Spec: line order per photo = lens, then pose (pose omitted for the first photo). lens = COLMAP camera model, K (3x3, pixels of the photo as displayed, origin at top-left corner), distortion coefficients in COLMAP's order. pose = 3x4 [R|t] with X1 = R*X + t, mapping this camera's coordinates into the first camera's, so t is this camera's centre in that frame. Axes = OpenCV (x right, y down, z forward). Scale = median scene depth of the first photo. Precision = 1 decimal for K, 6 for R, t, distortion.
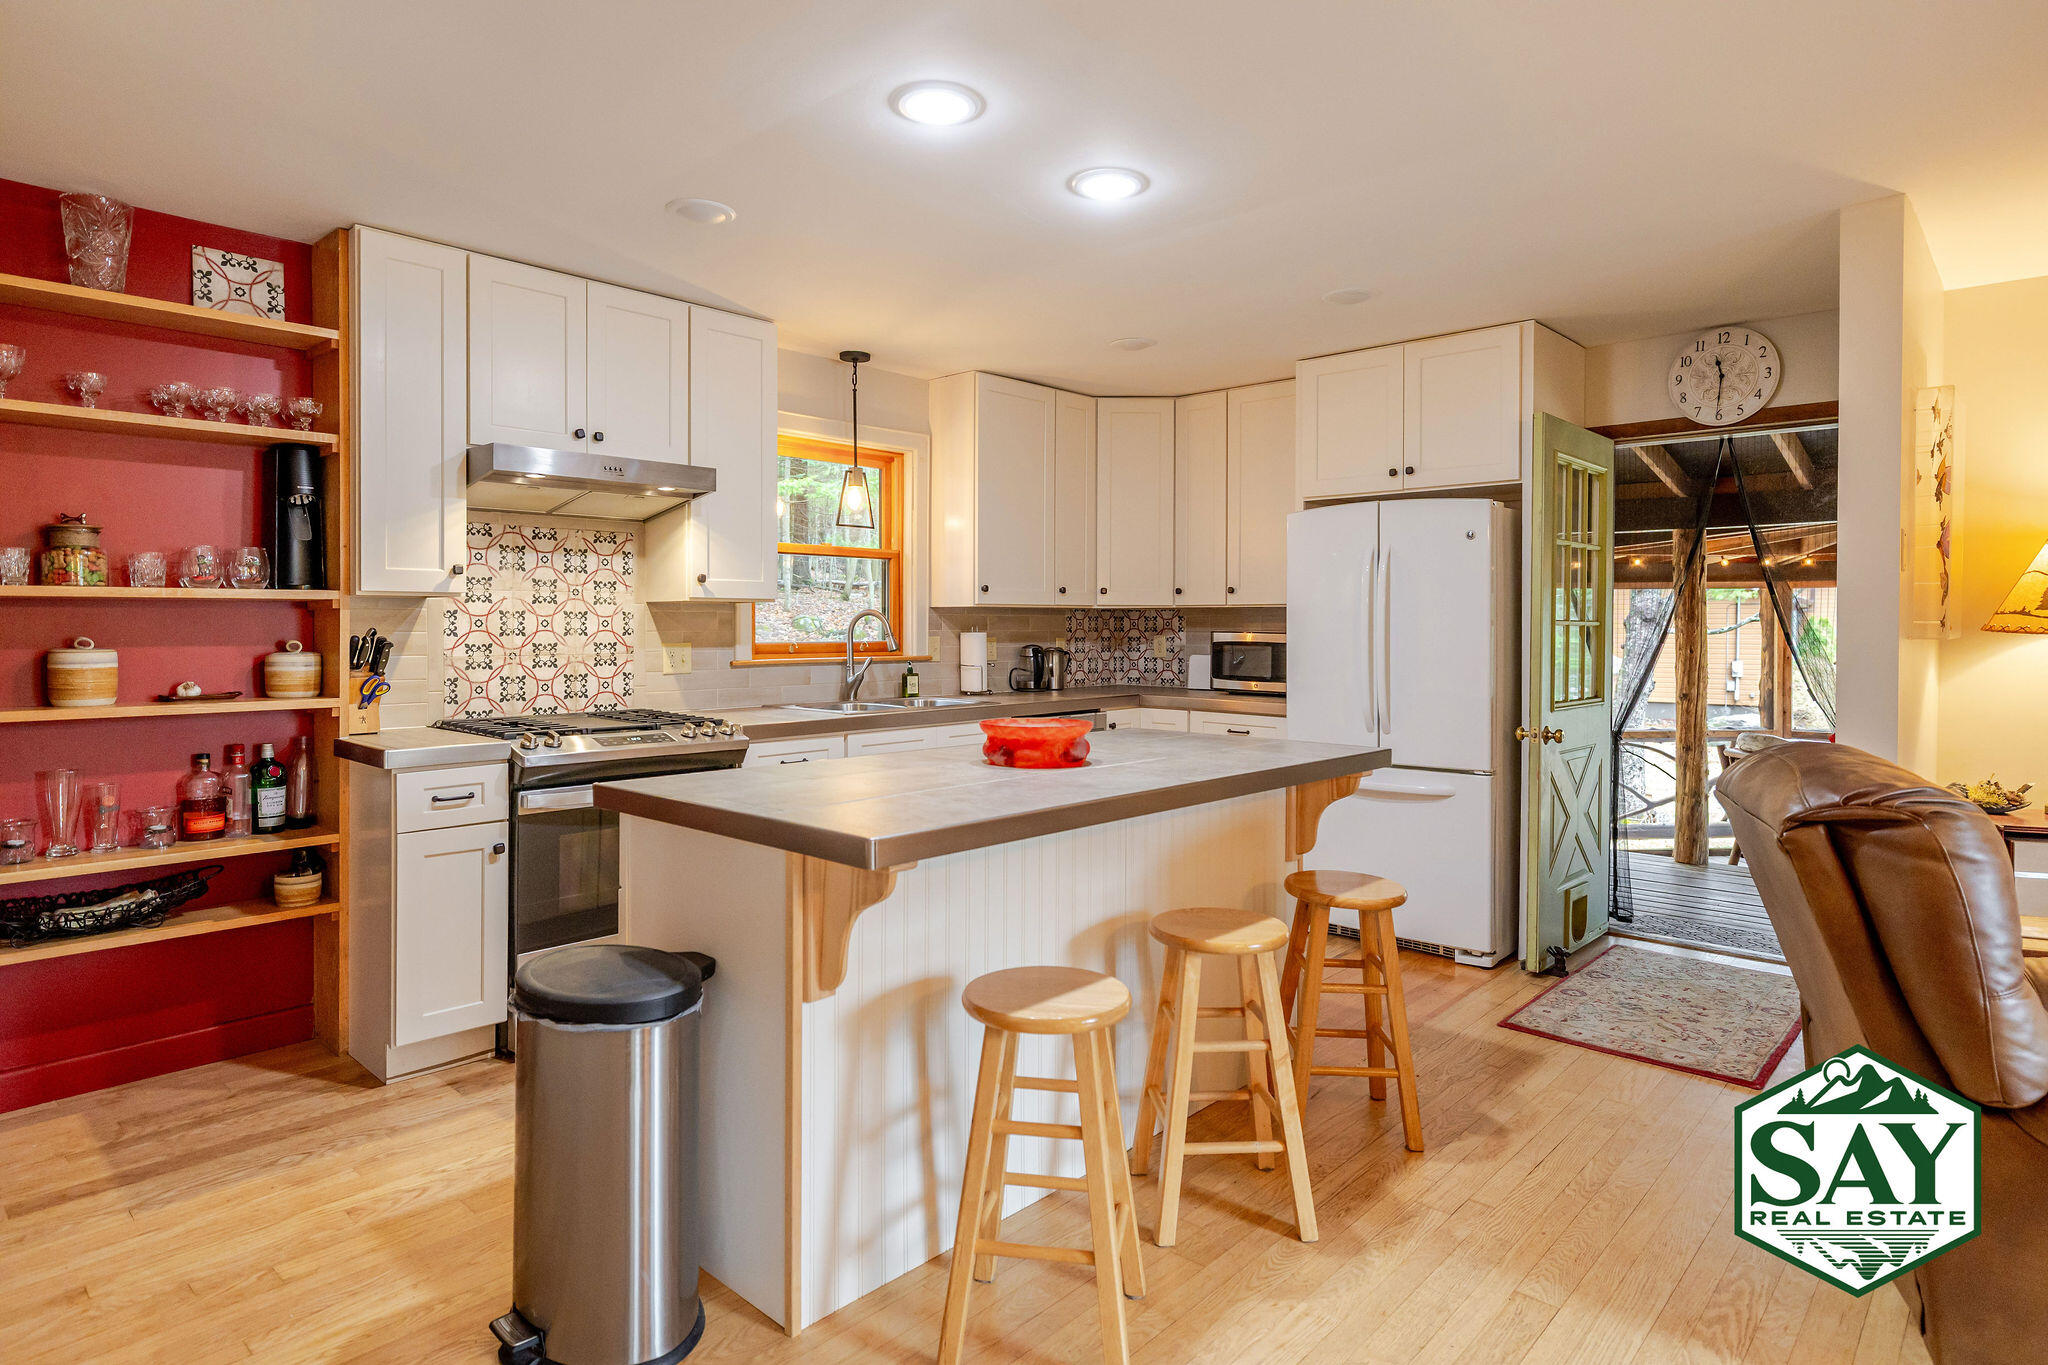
lens RADIAL K [[1124.5, 0, 972.8], [0, 1124.5, 625.6], [0, 0, 1]] dist [-0.002059, -0.000679]
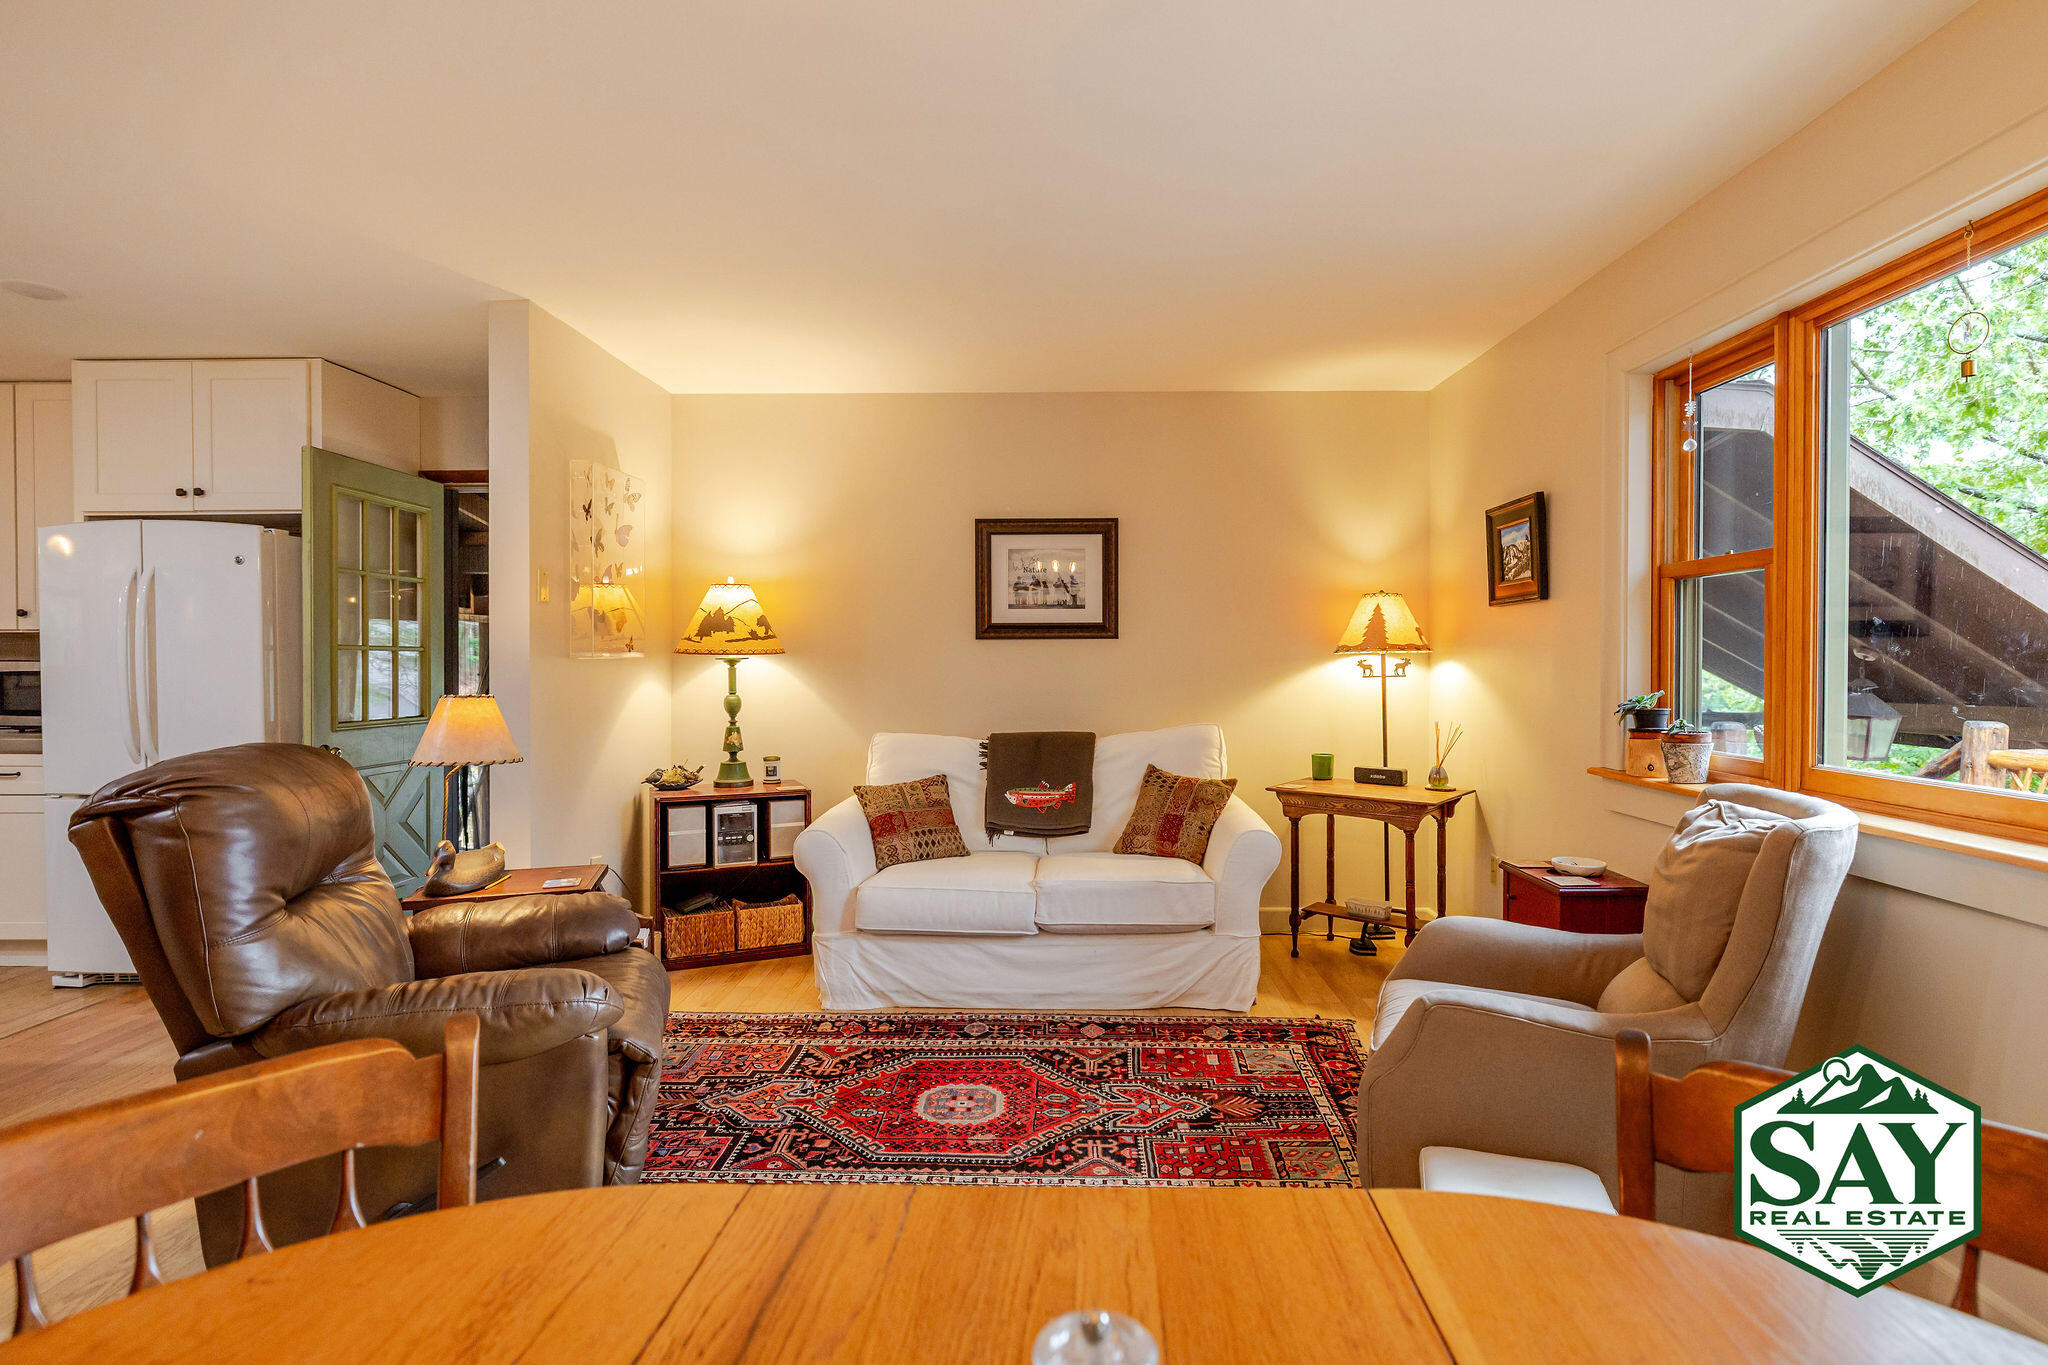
lens RADIAL K [[1056.3, 0, 1042.0], [0, 1056.3, 657.7], [0, 0, 1]] dist [-0.003975, 0.000713]
pose [[0.743275, -0.003332, 0.668978, 0.331181], [0.006353, 0.999978, -0.002077, 0.012748], [-0.668956, 0.005794, 0.743279, -0.173120]]
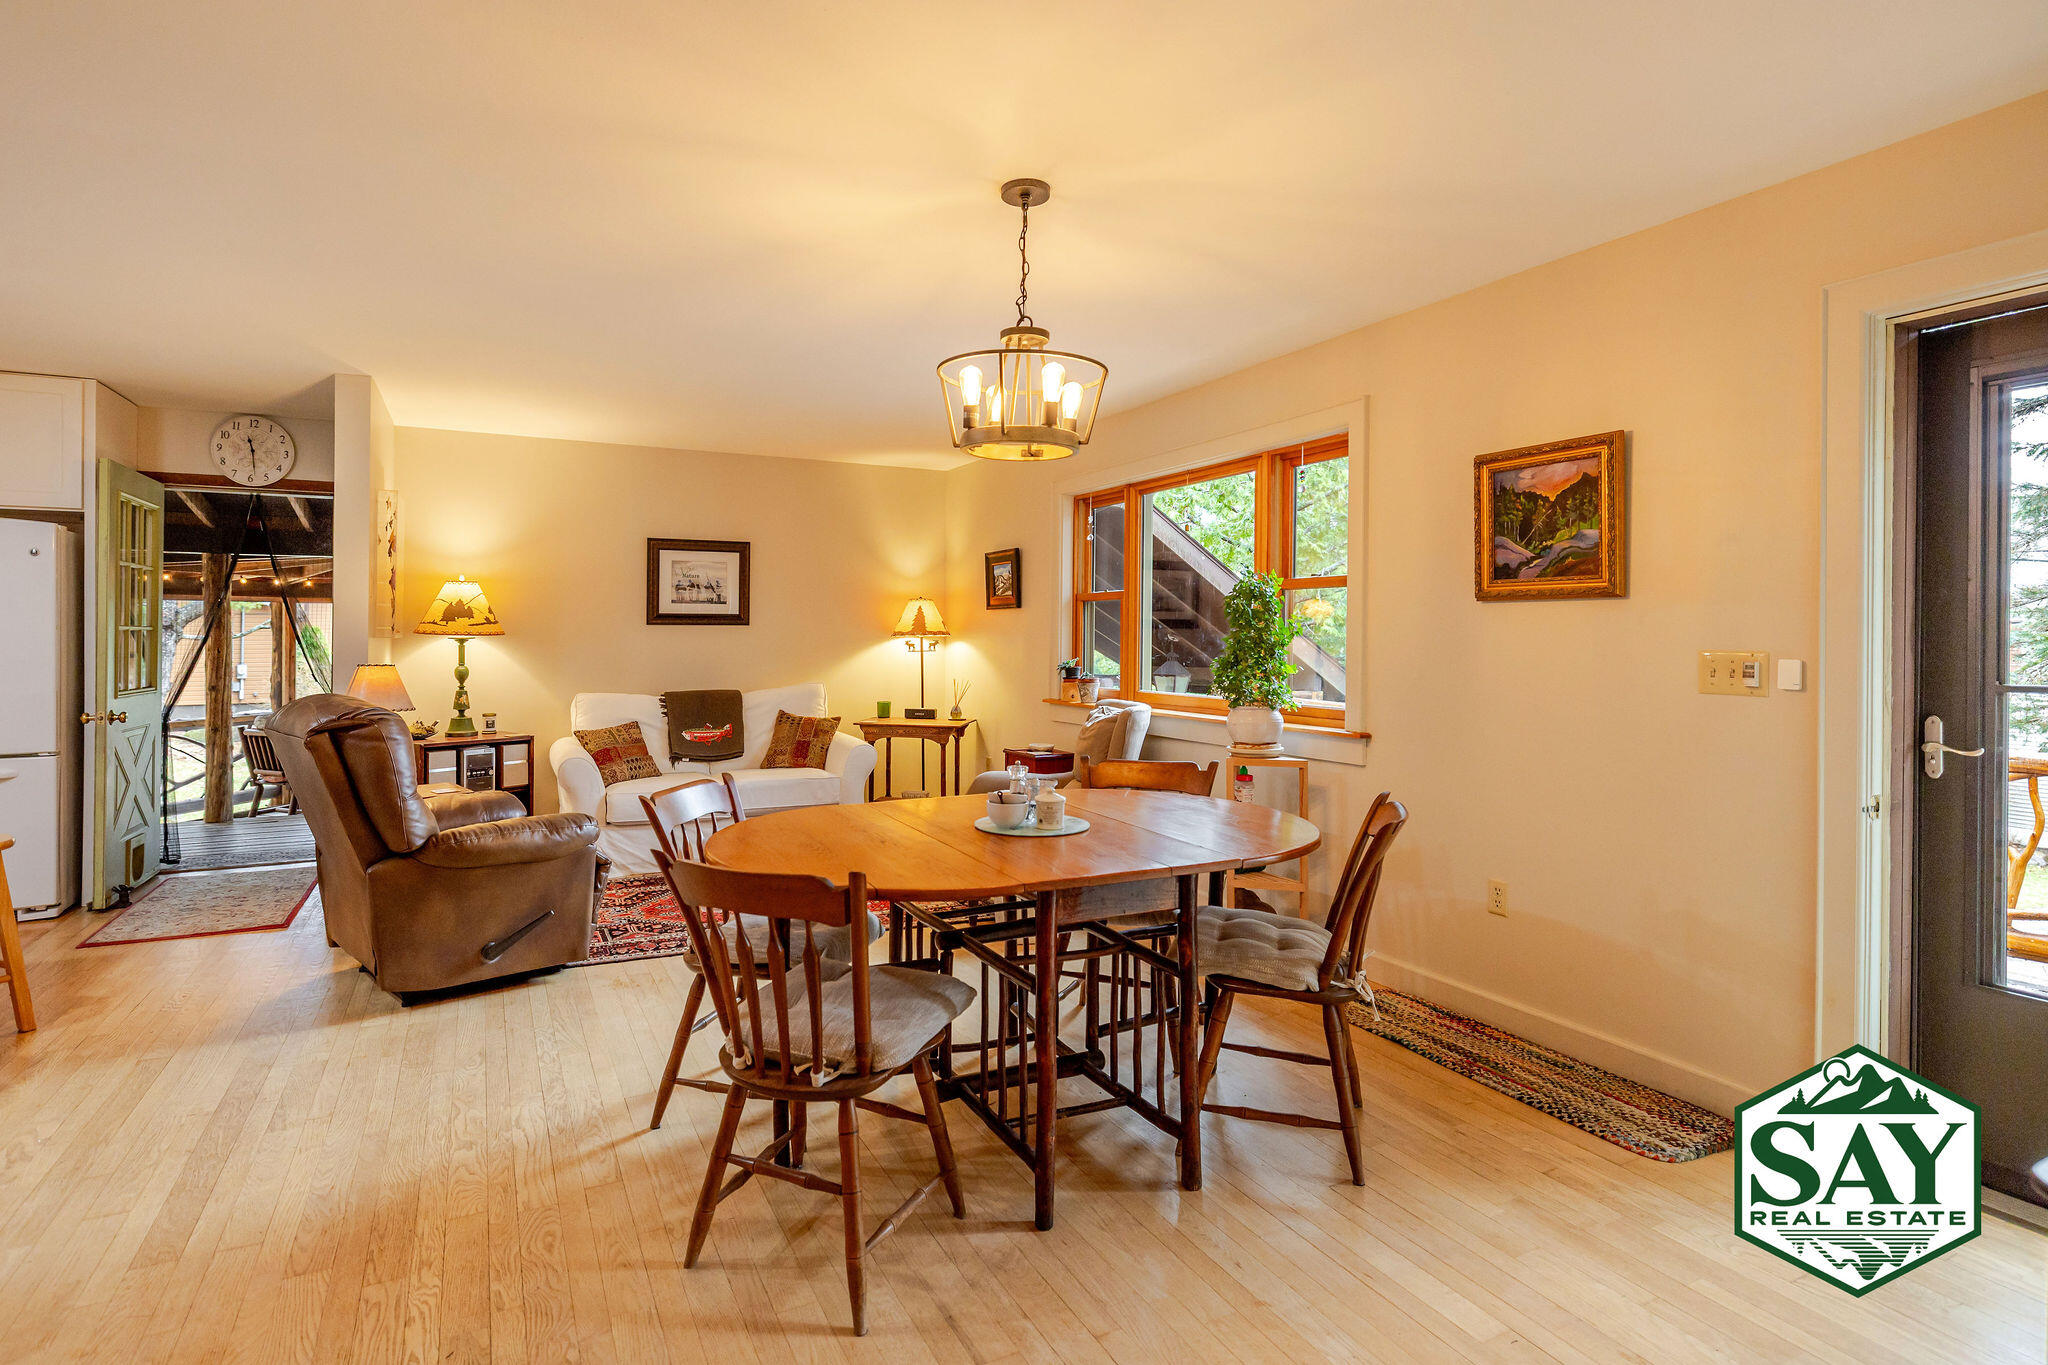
lens RADIAL K [[1056.3, 0, 1029.9], [0, 1056.3, 636.5], [0, 0, 1]] dist [-0.003975, 0.000713]
pose [[0.320845, -0.001925, 0.947130, -0.253627], [-0.000600, 0.999997, 0.002236, 0.003946], [-0.947132, -0.001285, 0.320843, -0.320784]]
